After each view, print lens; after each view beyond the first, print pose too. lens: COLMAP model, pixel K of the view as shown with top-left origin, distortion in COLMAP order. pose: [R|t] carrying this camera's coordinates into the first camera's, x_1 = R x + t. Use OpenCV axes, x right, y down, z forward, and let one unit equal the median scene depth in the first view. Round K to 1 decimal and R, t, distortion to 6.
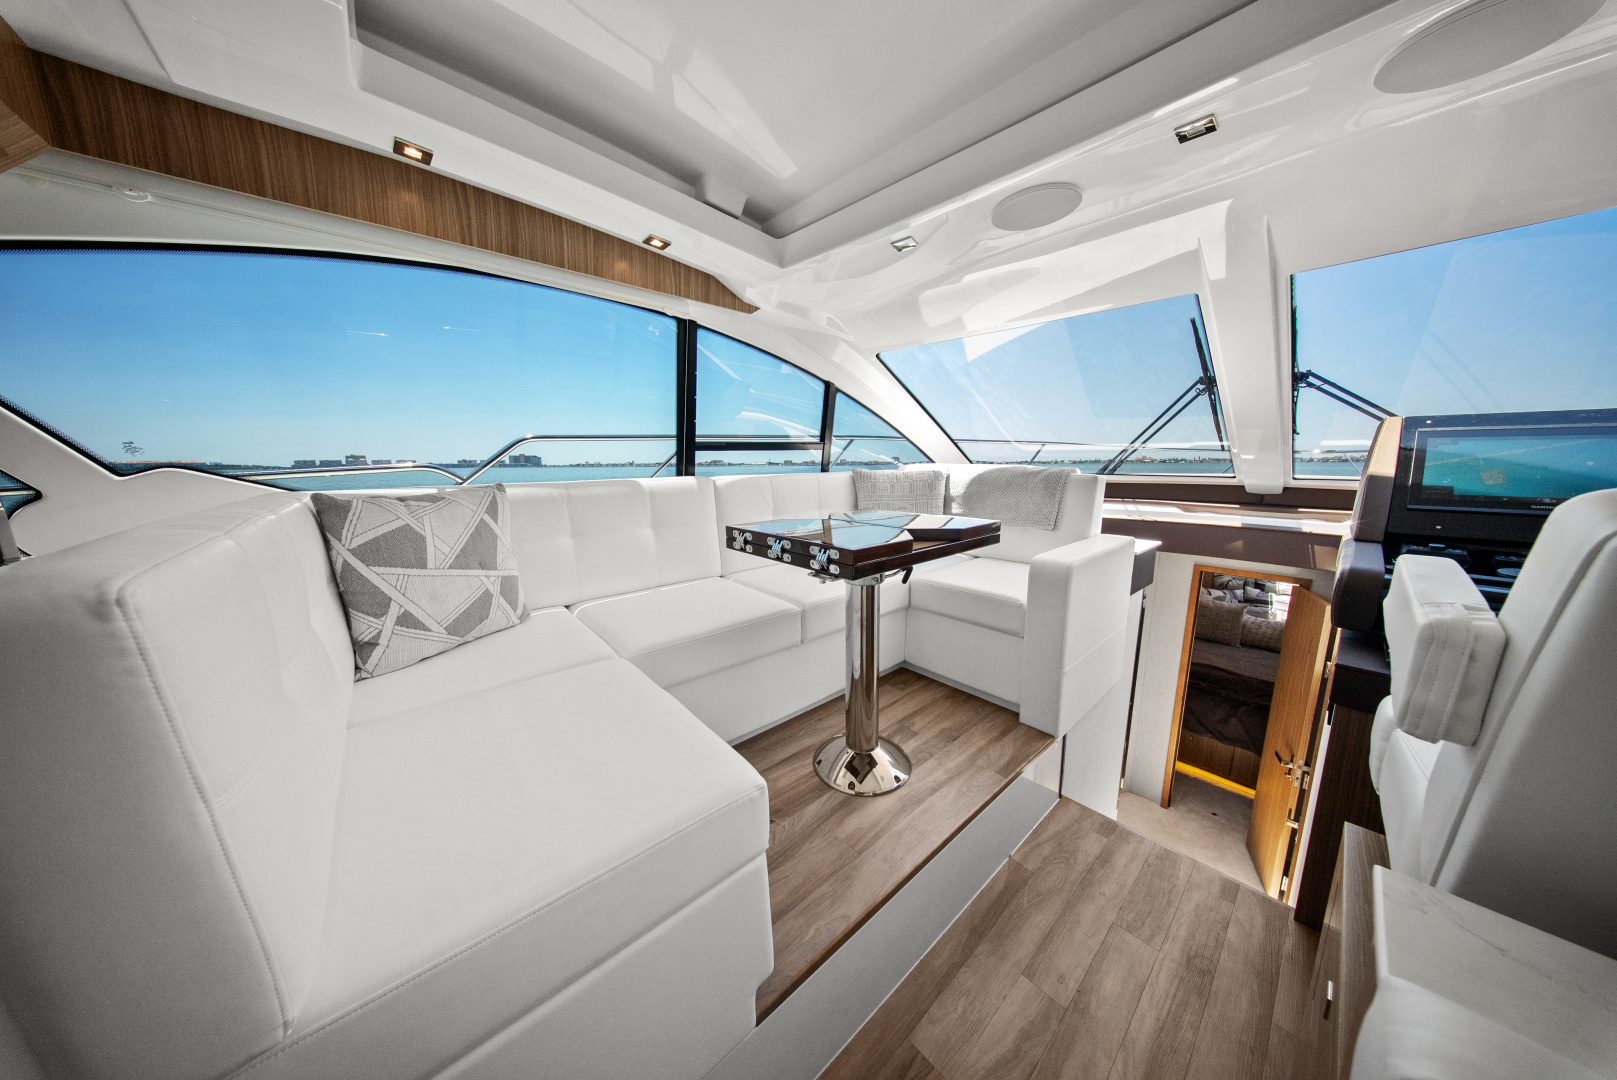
lens RADIAL K [[482.0, 0, 811.6], [0, 482.0, 562.3], [0, 0, 1]] dist [-0.000772, -0.000088]
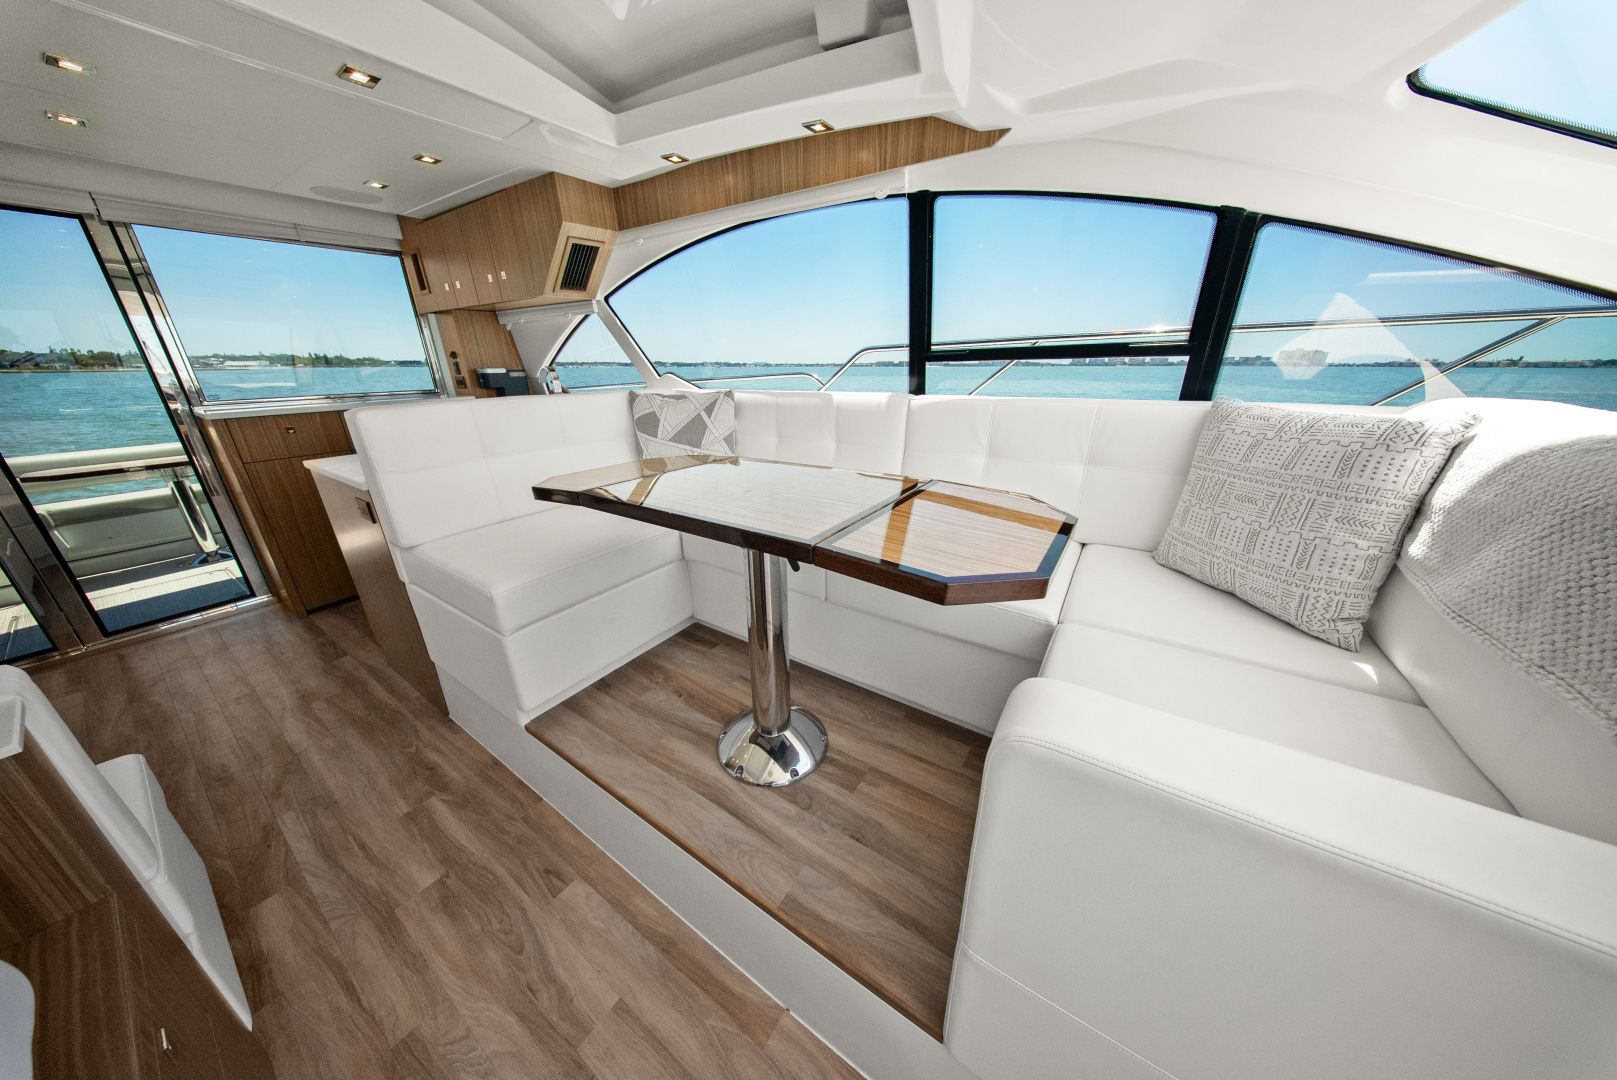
lens RADIAL K [[482.0, 0, 811.6], [0, 482.0, 562.3], [0, 0, 1]] dist [-0.000772, -0.000088]
pose [[0.233253, 0.379261, -0.895407, 0.742895], [-0.197538, 0.920088, 0.338256, -0.189690], [0.952141, 0.097978, 0.289531, 0.734737]]
